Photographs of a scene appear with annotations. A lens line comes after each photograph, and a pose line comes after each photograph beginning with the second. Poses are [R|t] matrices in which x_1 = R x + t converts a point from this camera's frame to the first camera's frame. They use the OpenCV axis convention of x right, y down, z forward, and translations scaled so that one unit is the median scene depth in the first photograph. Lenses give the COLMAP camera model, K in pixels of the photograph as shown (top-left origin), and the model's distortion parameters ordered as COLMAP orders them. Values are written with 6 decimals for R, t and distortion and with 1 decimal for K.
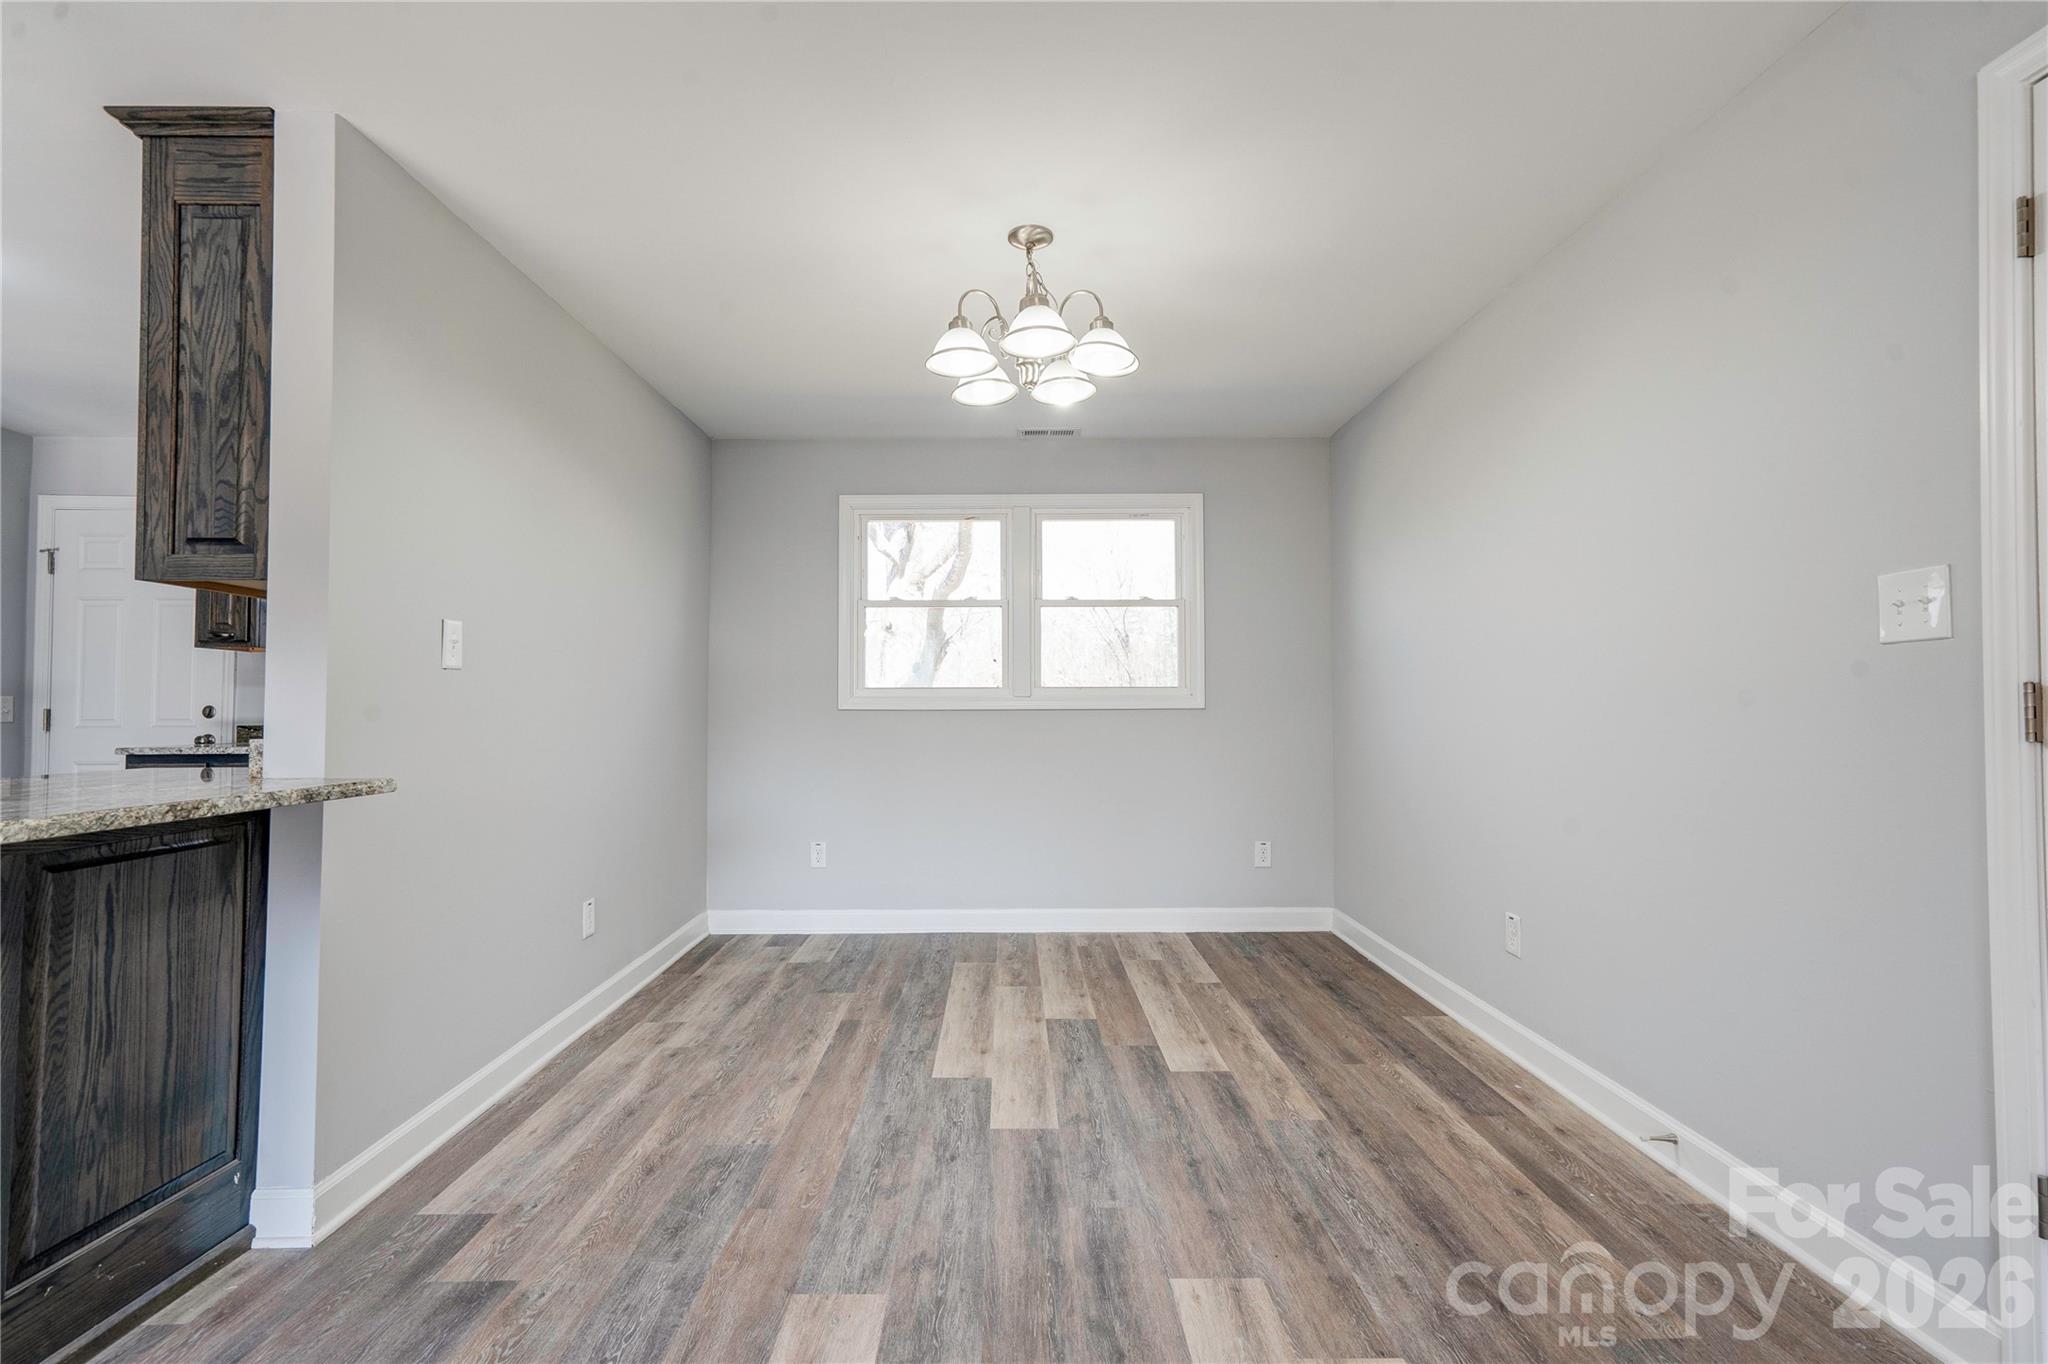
lens RADIAL K [[924.5, 0, 1012.8], [0, 924.5, 678.7], [0, 0, 1]] dist [-0.008668, 0.011939]
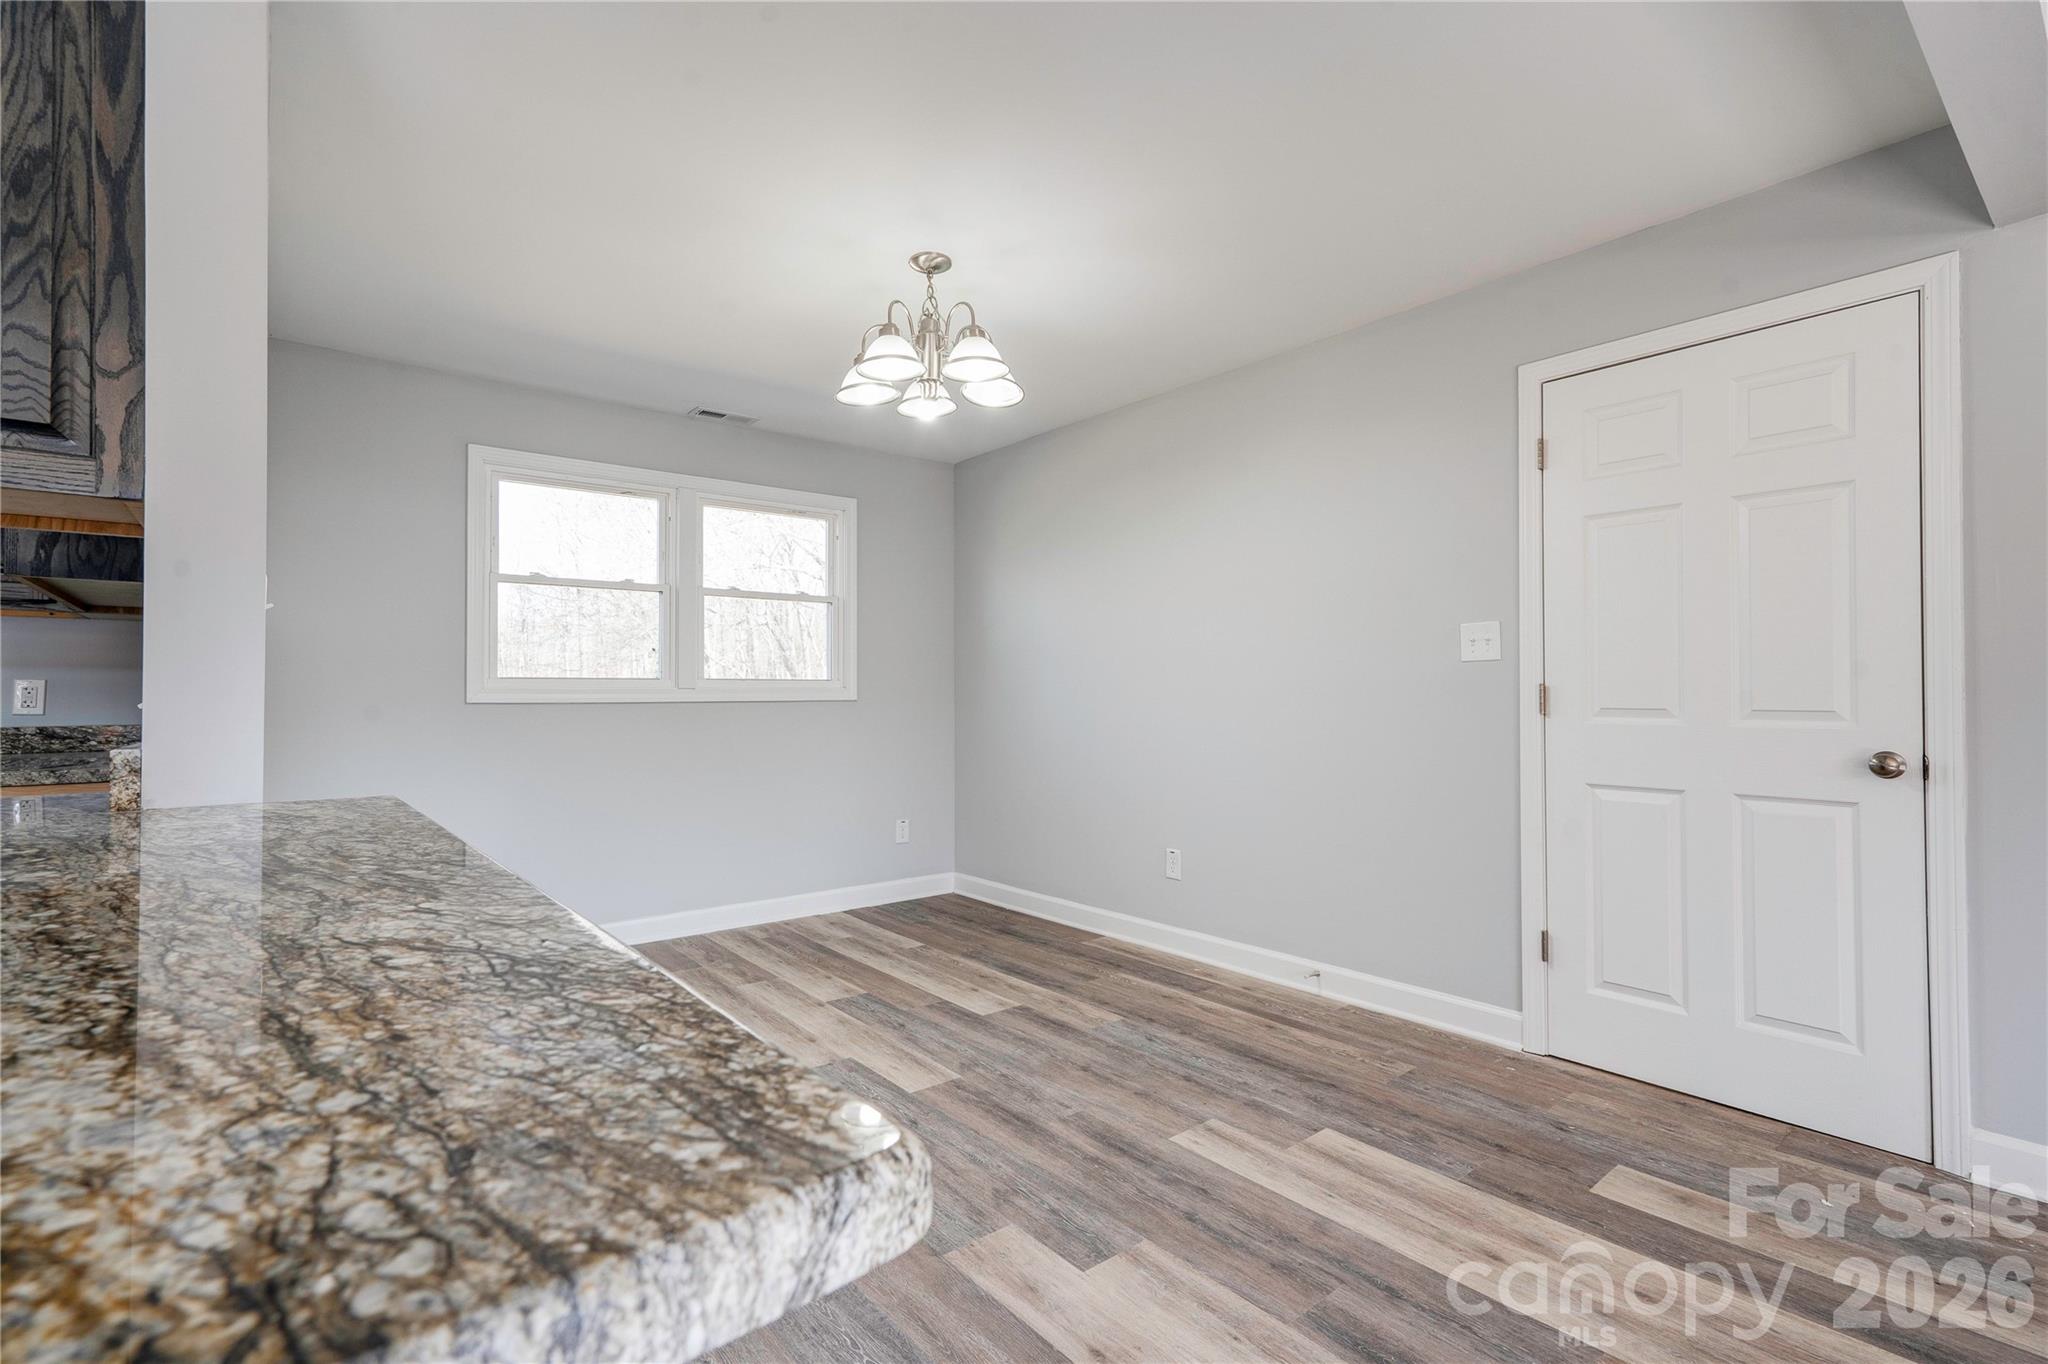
lens RADIAL K [[924.5, 0, 1012.8], [0, 924.5, 678.7], [0, 0, 1]] dist [-0.008668, 0.011939]
pose [[0.781598, 0.011611, 0.623675, -0.455348], [-0.016330, 0.999865, 0.001850, 0.003044], [-0.623569, -0.011631, 0.781682, 0.072484]]
